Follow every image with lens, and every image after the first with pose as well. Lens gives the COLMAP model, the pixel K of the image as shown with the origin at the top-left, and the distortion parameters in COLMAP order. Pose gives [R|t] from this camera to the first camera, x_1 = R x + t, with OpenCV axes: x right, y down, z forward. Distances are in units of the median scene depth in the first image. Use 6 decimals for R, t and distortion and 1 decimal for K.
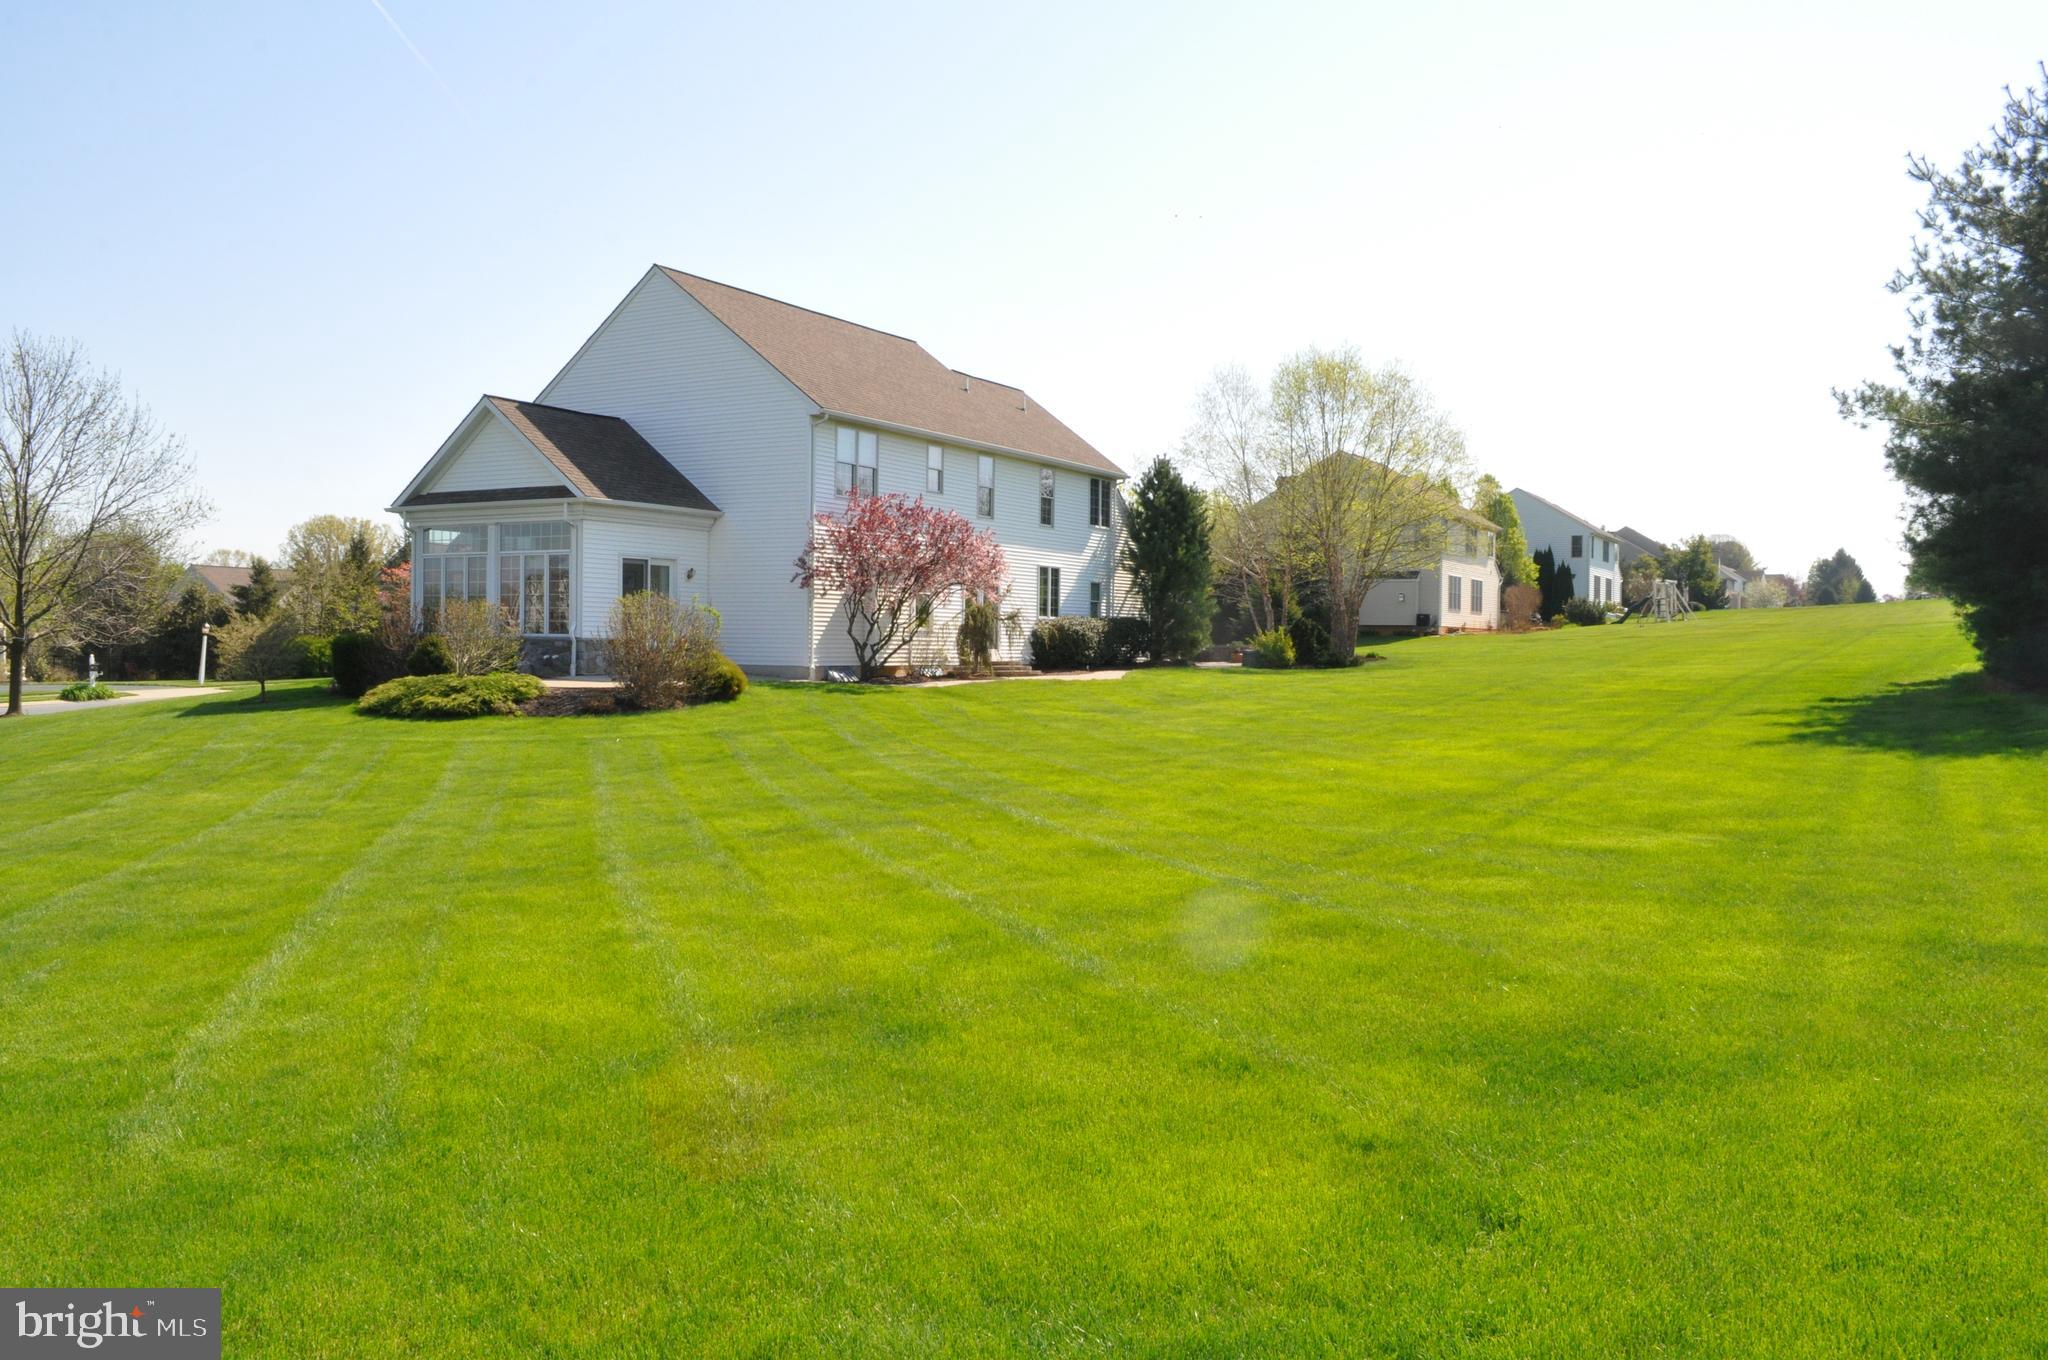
lens RADIAL K [[1615.1, 0, 1026.5], [0, 1615.1, 672.2], [0, 0, 1]] dist [-0.089528, 0.008102]
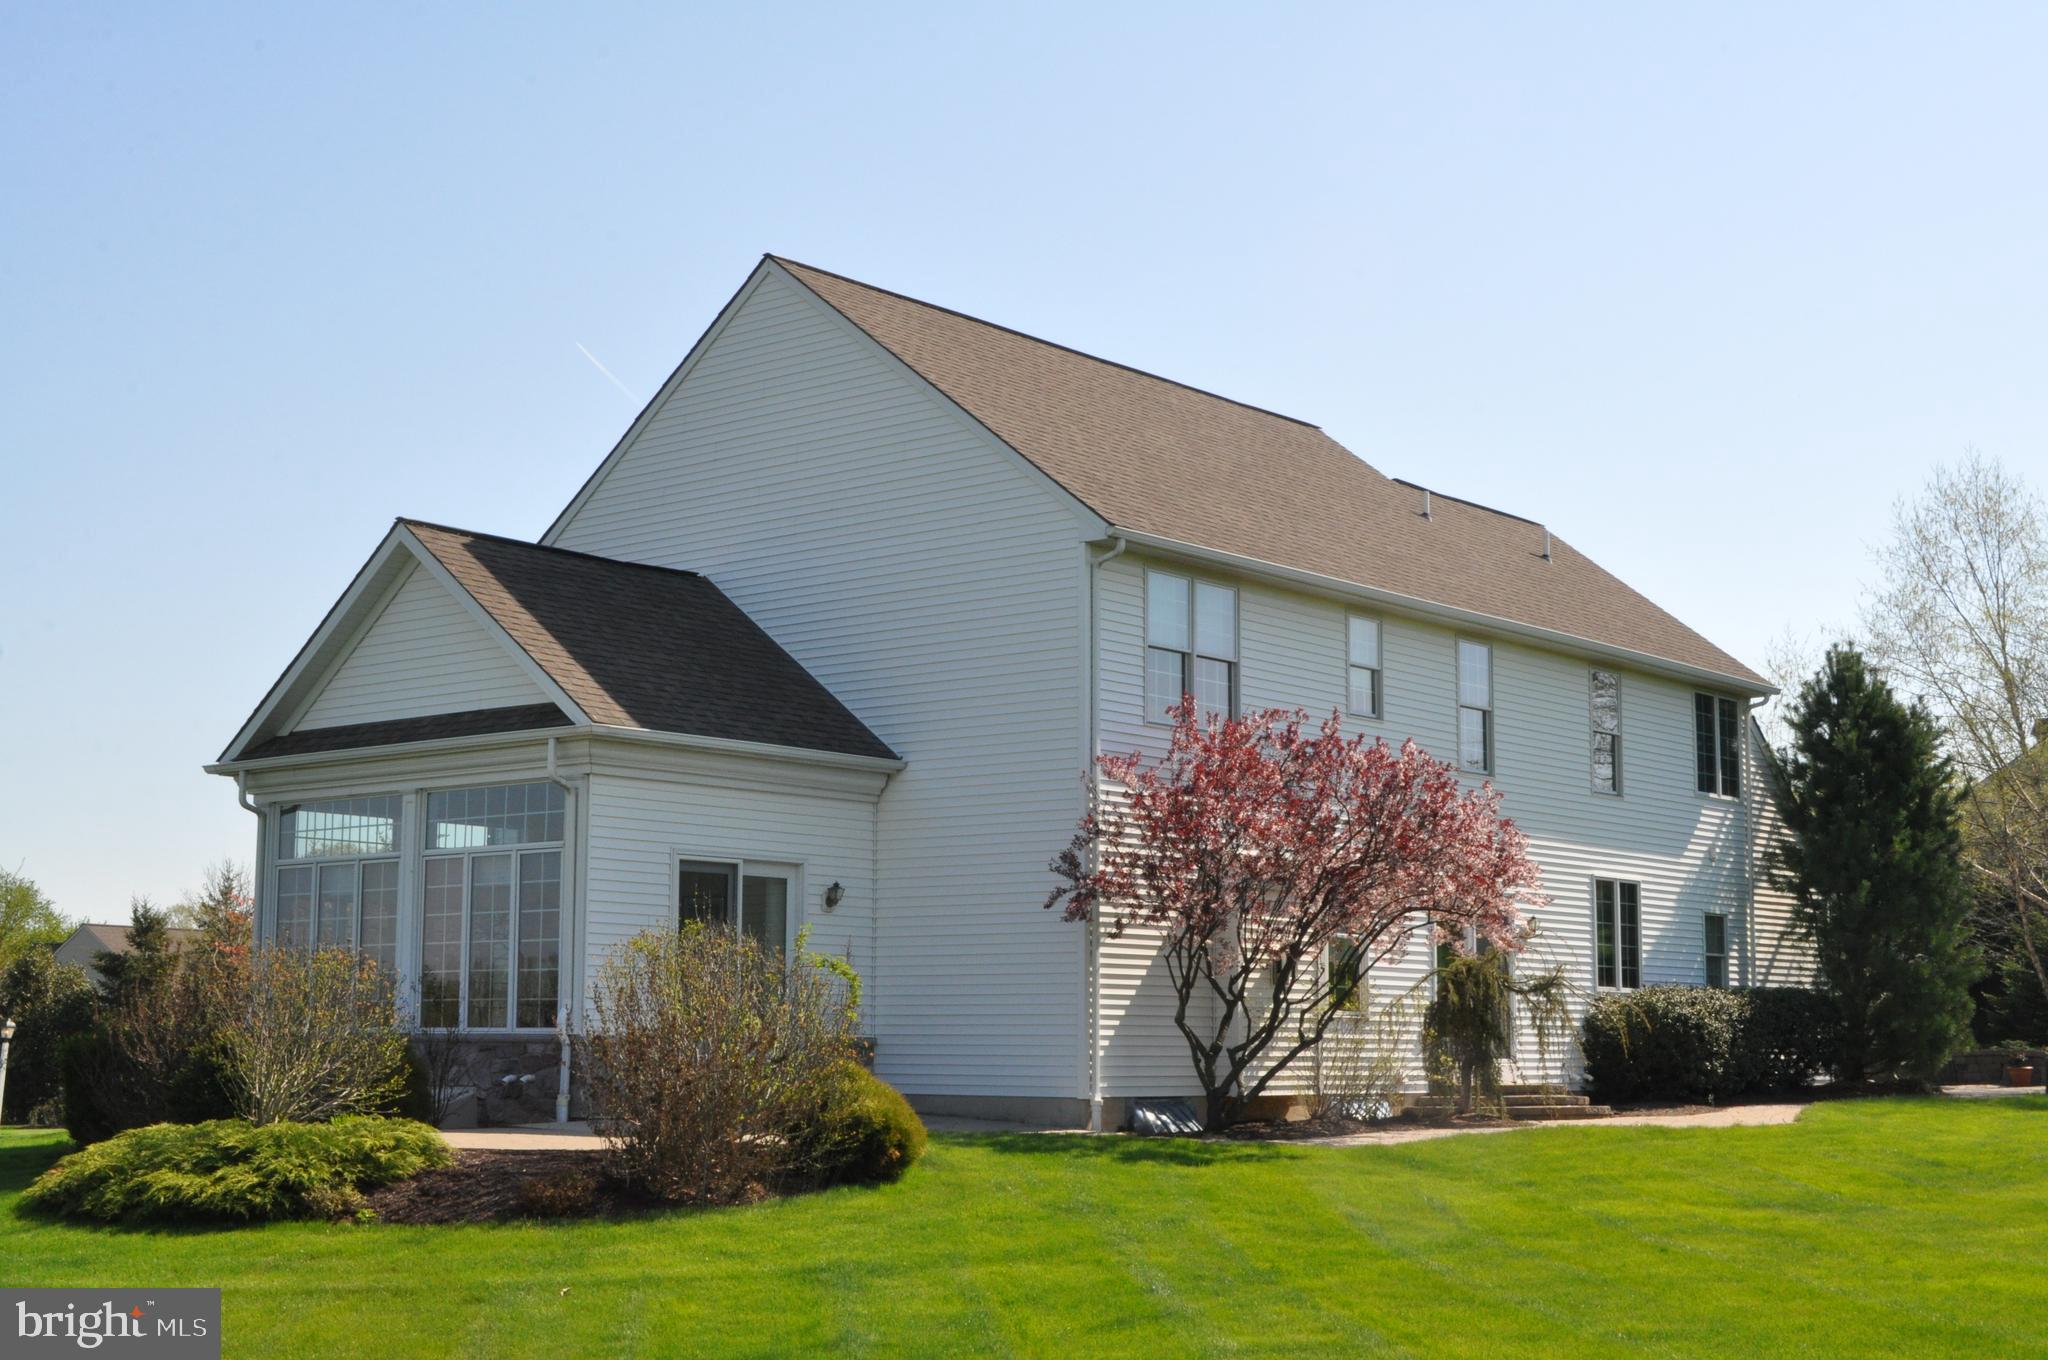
lens RADIAL K [[2713.7, 0, 1008.5], [0, 2713.7, 686.7], [0, 0, 1]] dist [-0.024458, 0.000000]
pose [[0.982372, -0.031093, -0.184332, -0.015414], [0.002505, 0.988171, -0.153333, -0.001220], [0.186919, 0.150168, 0.970830, 0.253560]]
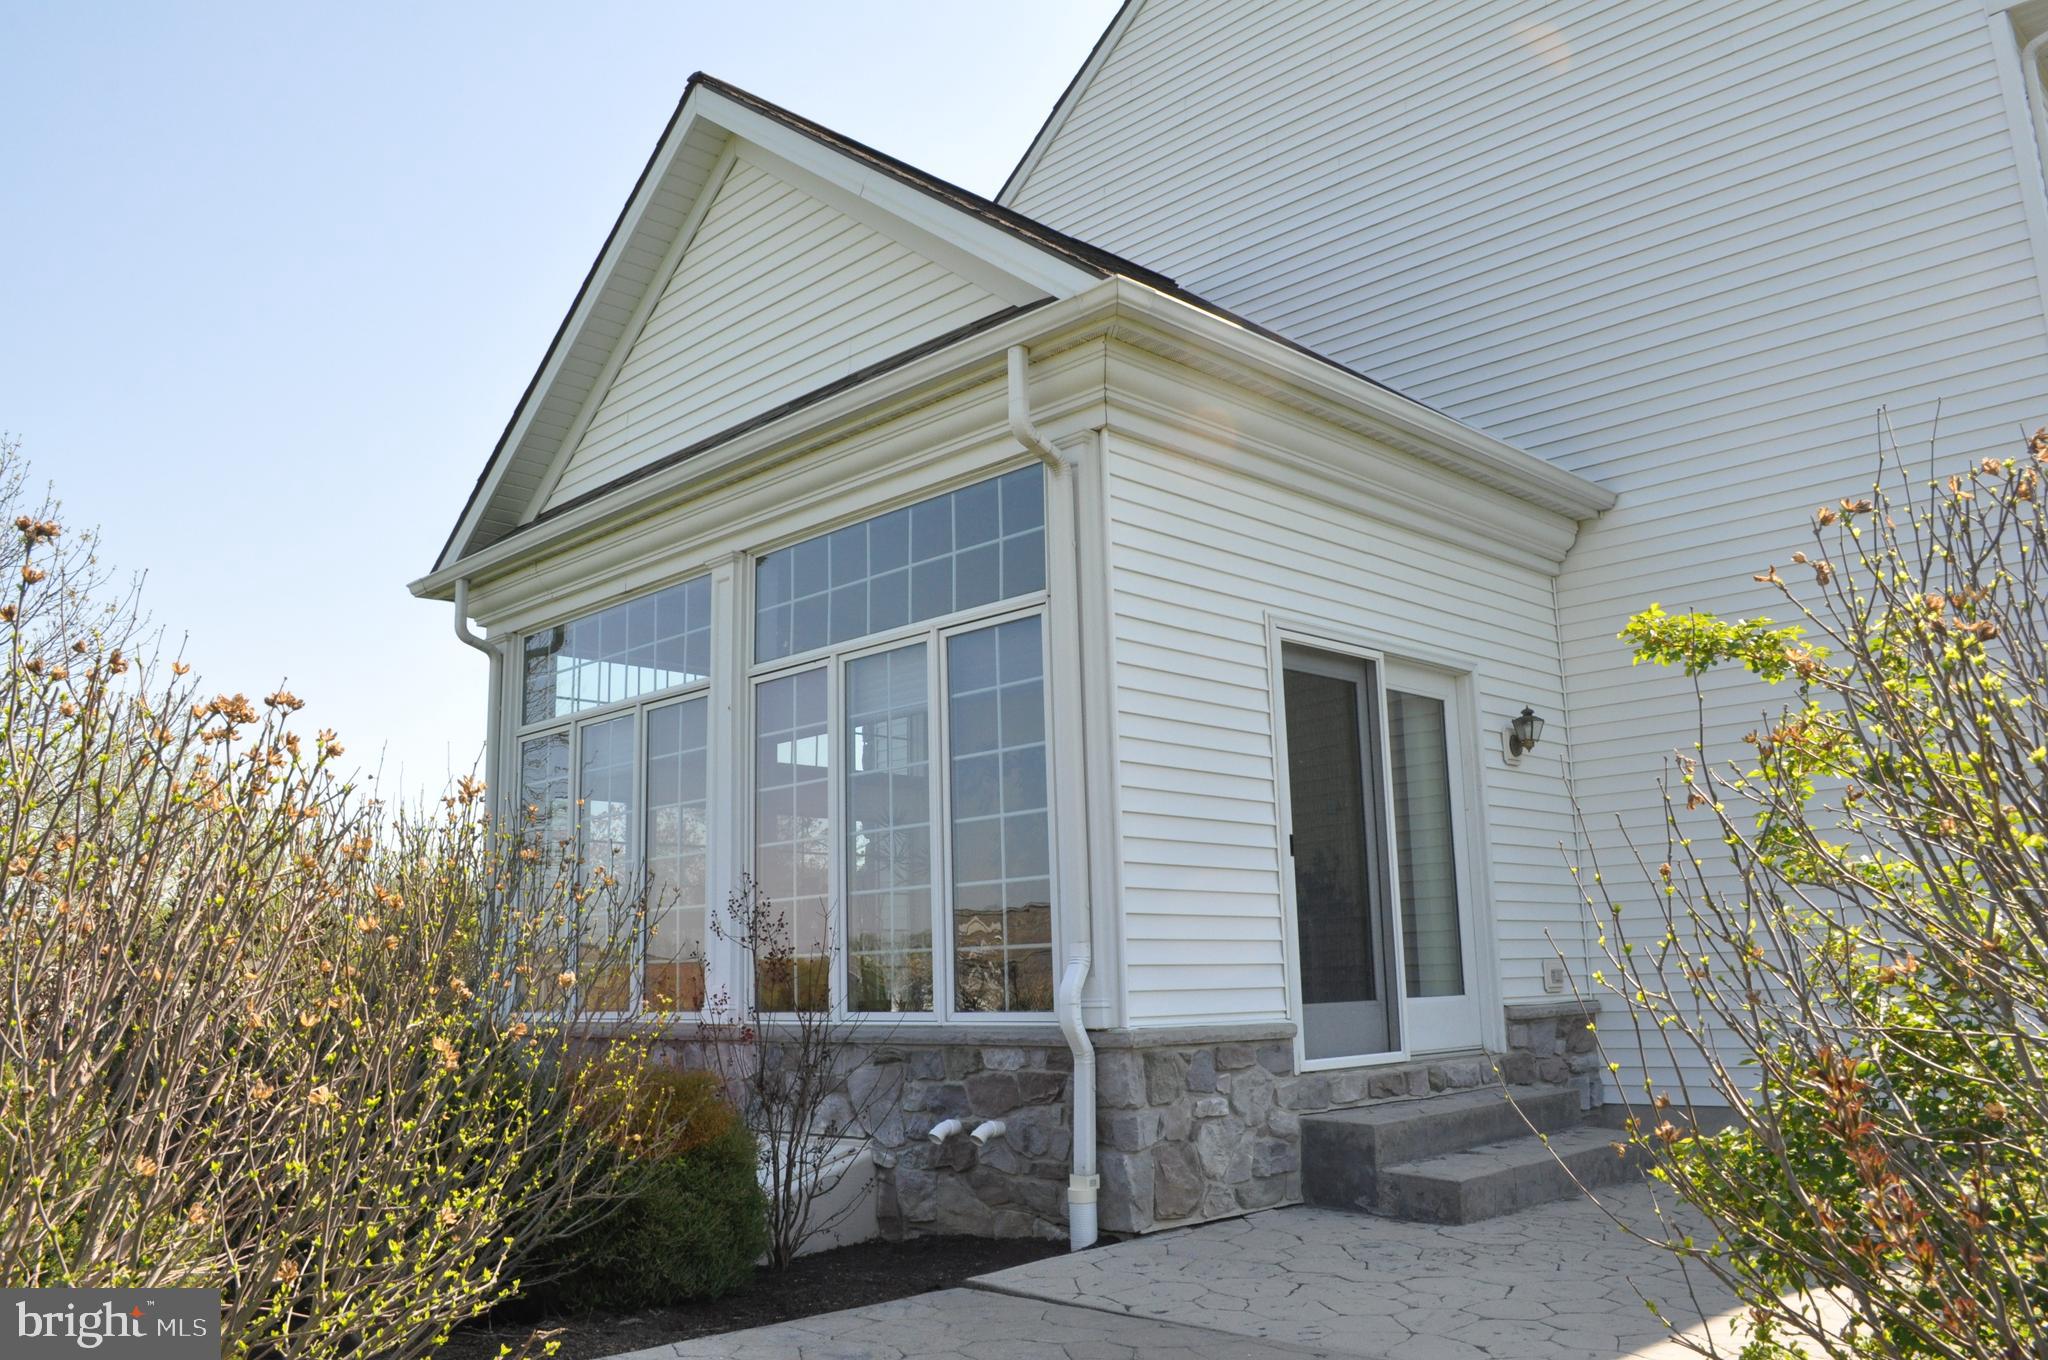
lens RADIAL K [[1615.1, 0, 1030.1], [0, 1615.1, 663.7], [0, 0, 1]] dist [-0.089528, 0.008102]
pose [[0.964545, -0.085377, -0.249727, -0.224055], [0.030380, 0.975857, -0.216289, -0.021730], [0.262164, 0.201034, 0.943851, 0.766262]]
